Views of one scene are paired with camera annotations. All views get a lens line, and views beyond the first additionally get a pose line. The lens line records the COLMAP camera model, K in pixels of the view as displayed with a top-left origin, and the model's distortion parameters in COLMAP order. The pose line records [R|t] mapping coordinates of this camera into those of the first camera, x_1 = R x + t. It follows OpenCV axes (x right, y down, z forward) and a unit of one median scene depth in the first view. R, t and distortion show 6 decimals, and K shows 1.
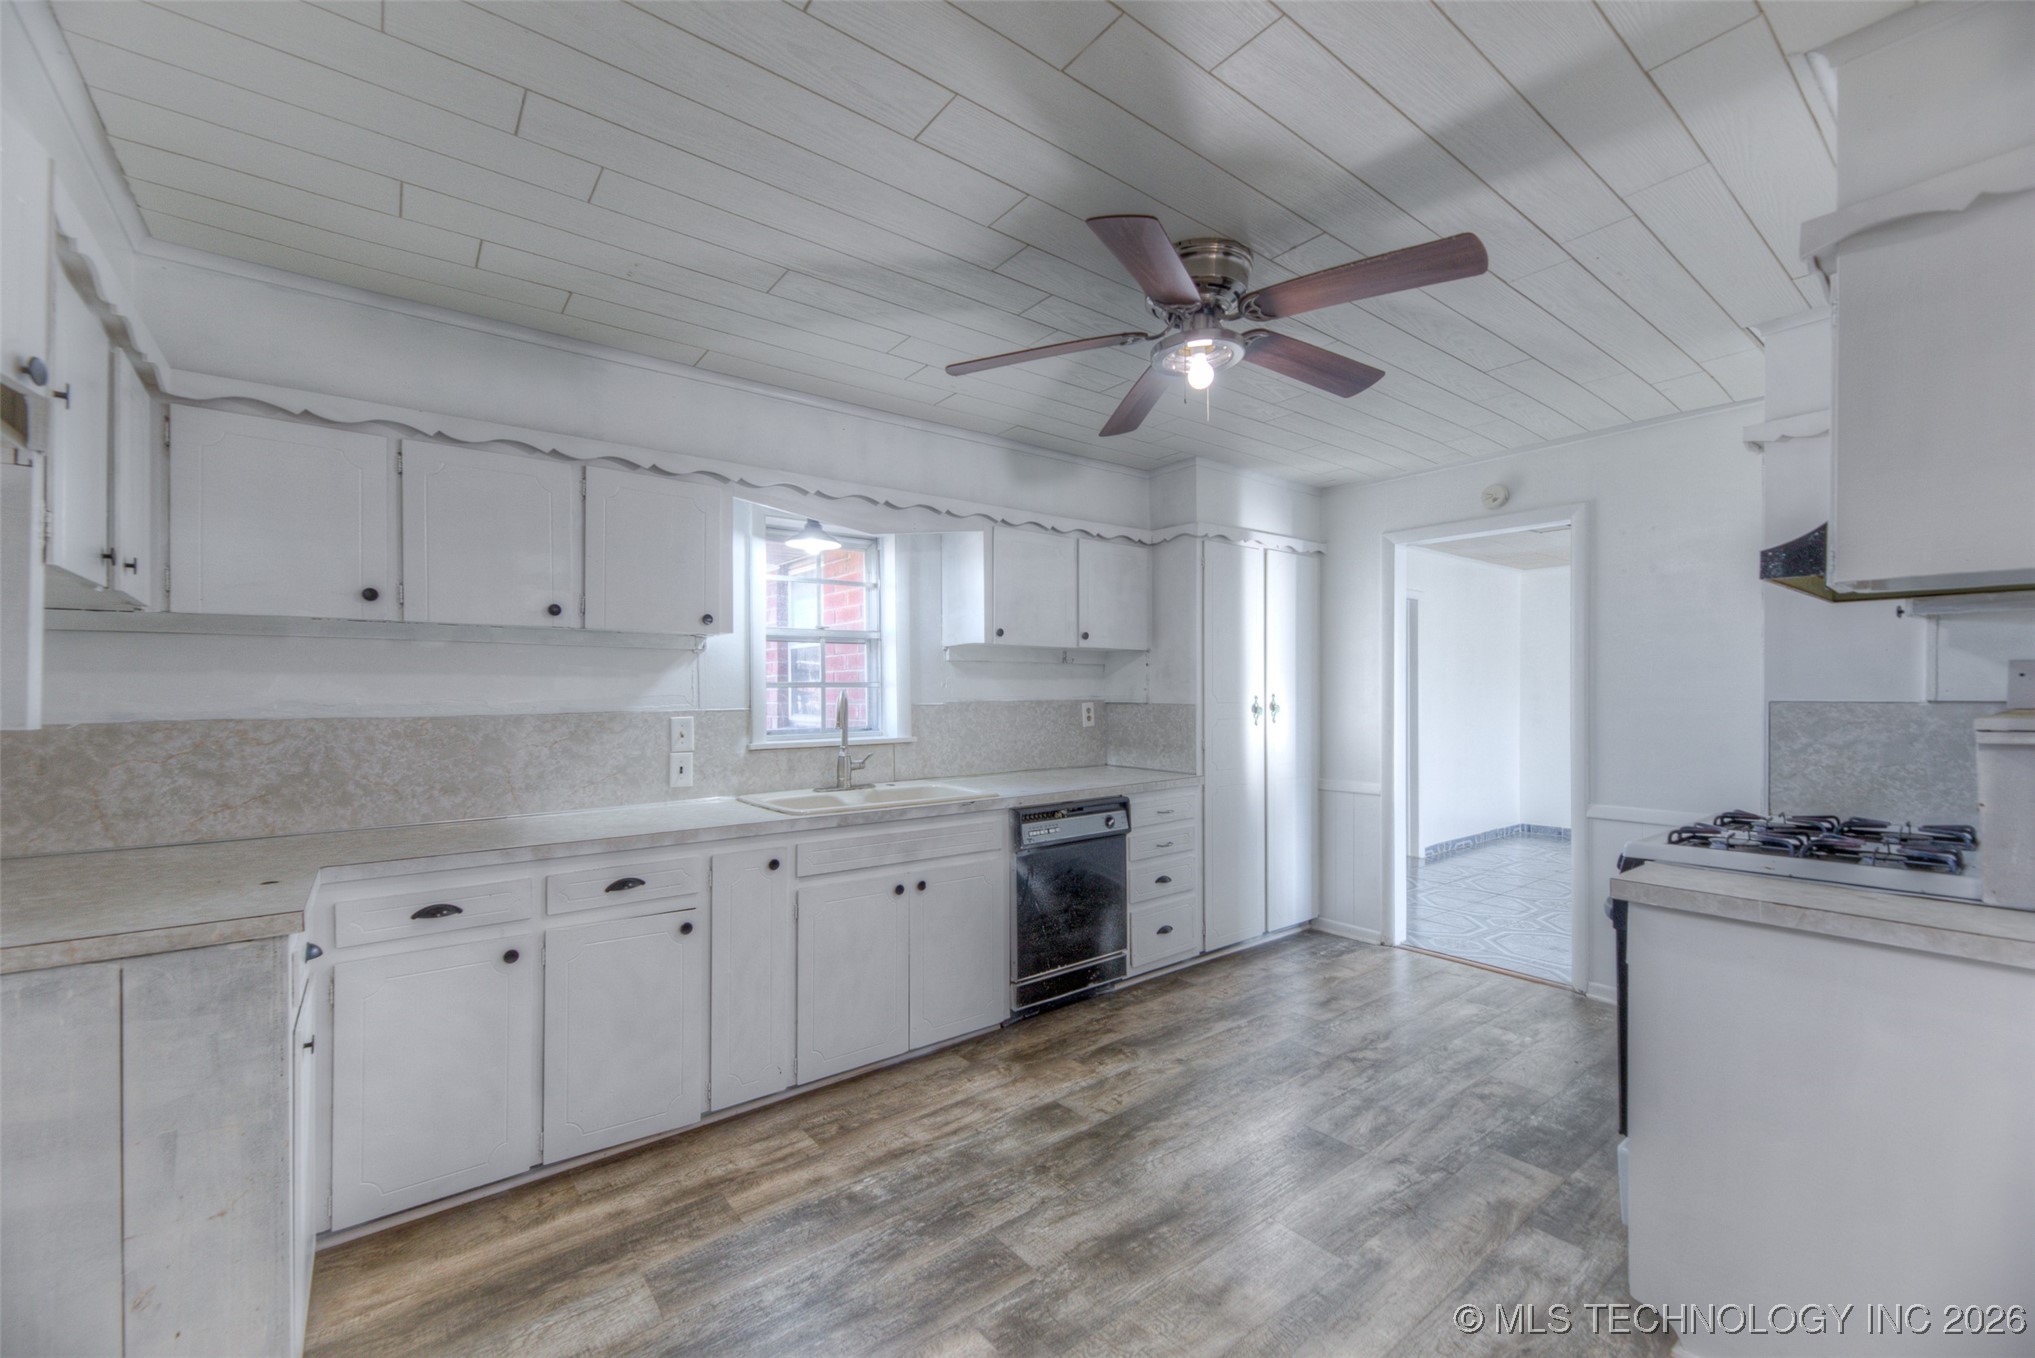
lens RADIAL K [[814.5, 0, 1018.1], [0, 814.5, 697.3], [0, 0, 1]] dist [0.011302, -0.003492]
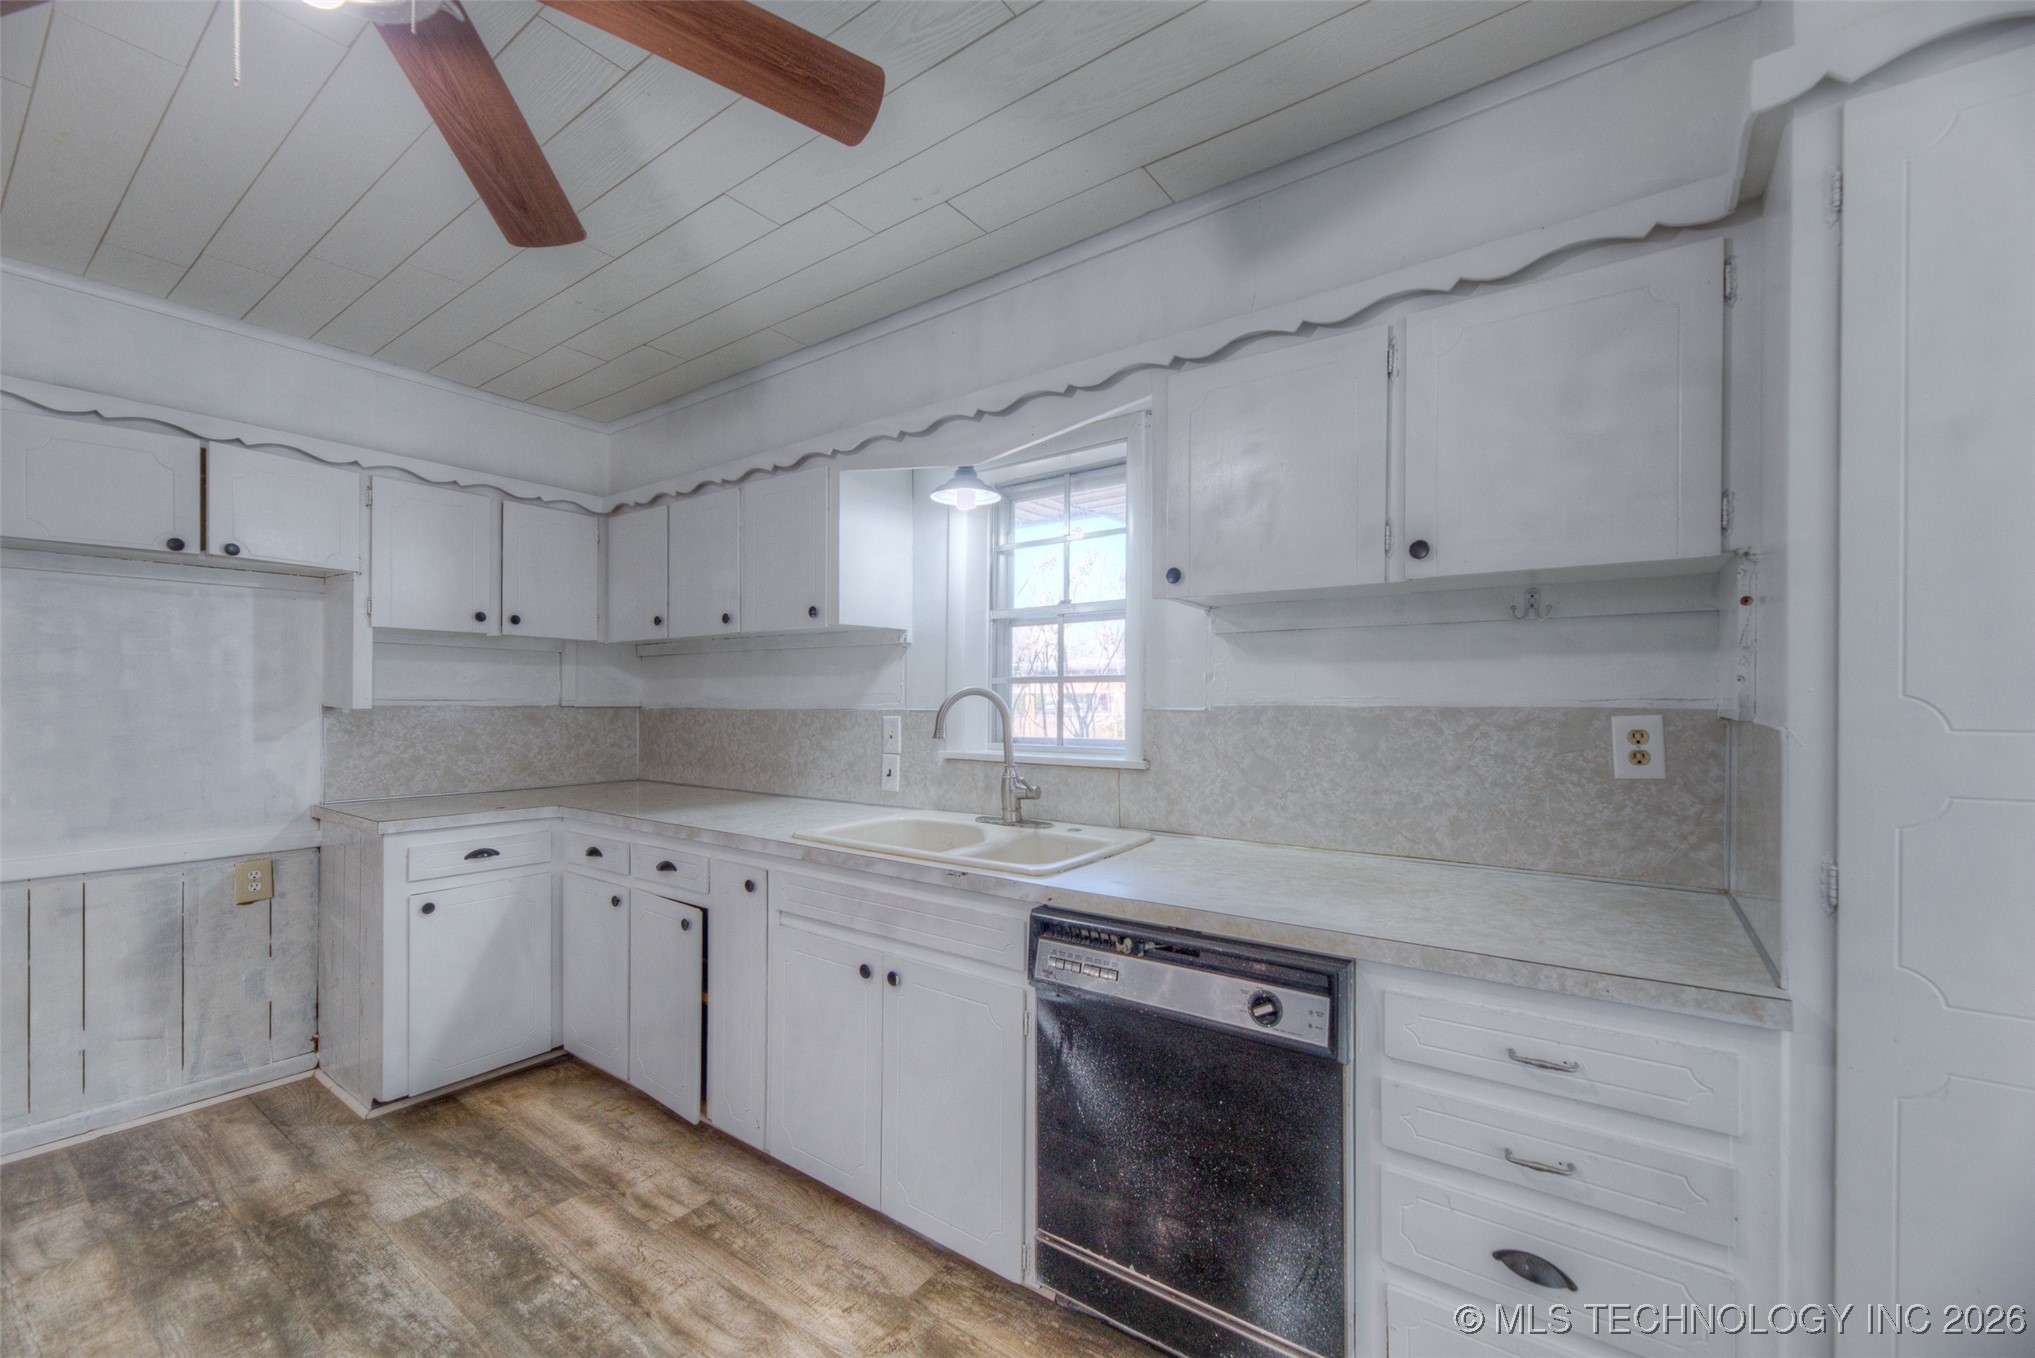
lens RADIAL K [[826.6, 0, 1012.8], [0, 826.6, 699.4], [0, 0, 1]] dist [0.012359, -0.003123]
pose [[0.270322, 0.009010, -0.962728, 0.587945], [-0.004897, 0.999956, 0.007983, -0.004048], [0.962758, 0.002557, 0.270354, 0.954744]]
